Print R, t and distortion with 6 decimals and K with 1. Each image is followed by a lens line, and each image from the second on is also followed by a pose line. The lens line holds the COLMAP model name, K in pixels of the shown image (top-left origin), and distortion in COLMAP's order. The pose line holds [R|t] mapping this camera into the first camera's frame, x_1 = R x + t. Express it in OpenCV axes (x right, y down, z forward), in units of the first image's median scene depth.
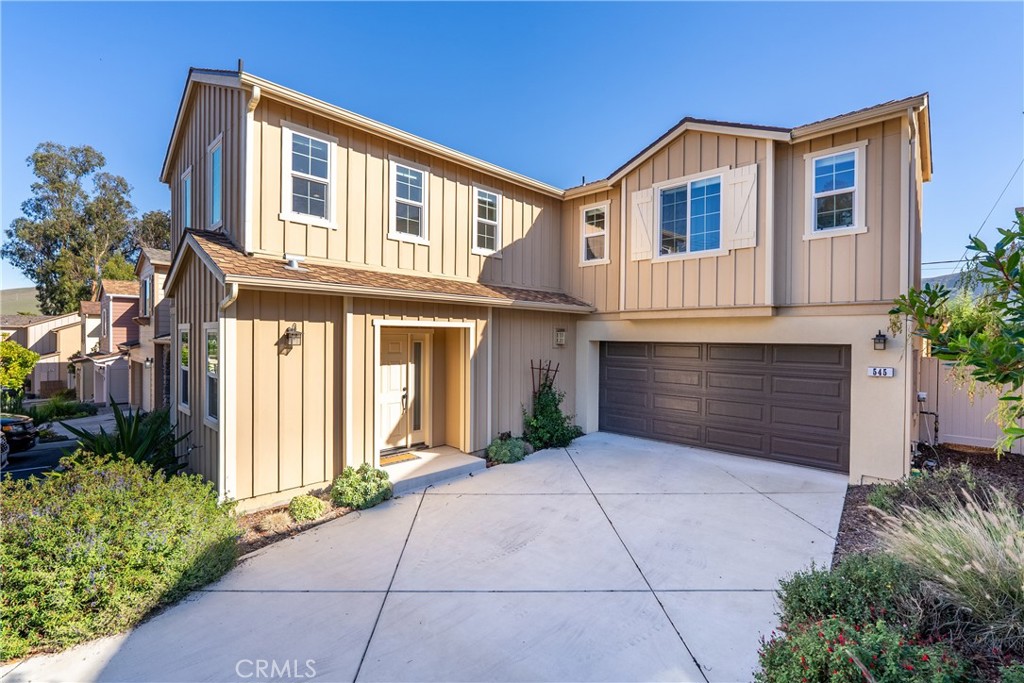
lens RADIAL K [[414.8, 0, 512.4], [0, 414.8, 337.1], [0, 0, 1]] dist [-0.001566, 0.000013]
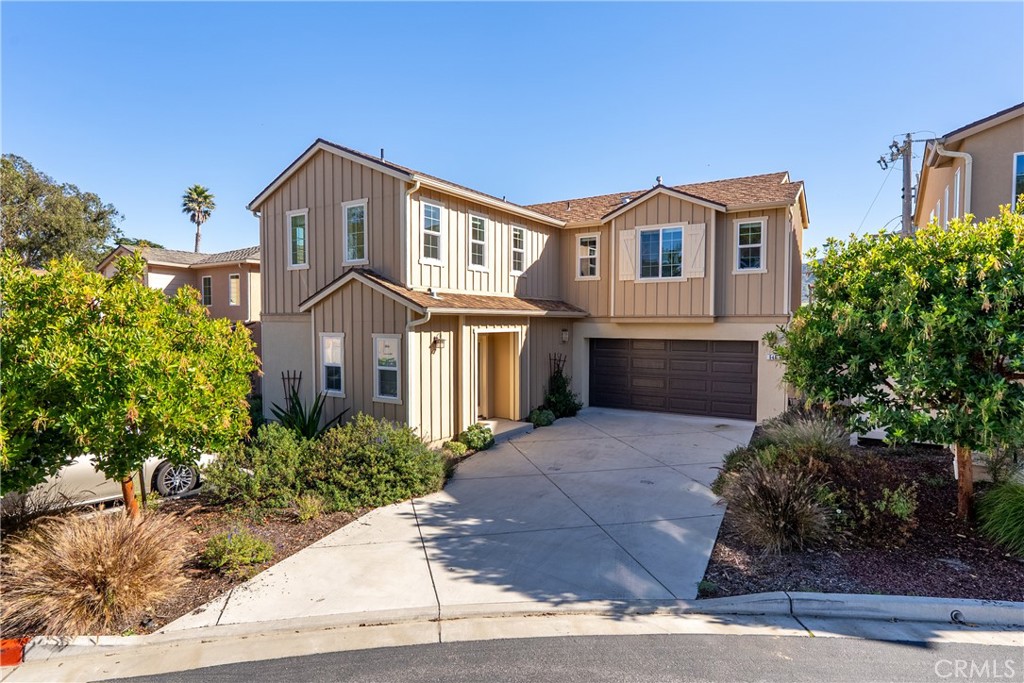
lens RADIAL K [[467.9, 0, 512.0], [0, 467.9, 341.5], [0, 0, 1]] dist [-0.003983, -0.000308]
pose [[0.982838, -0.013869, 0.183950, -0.414084], [0.007304, 0.999313, 0.036321, -0.046575], [-0.184327, -0.034355, 0.982264, -0.550483]]
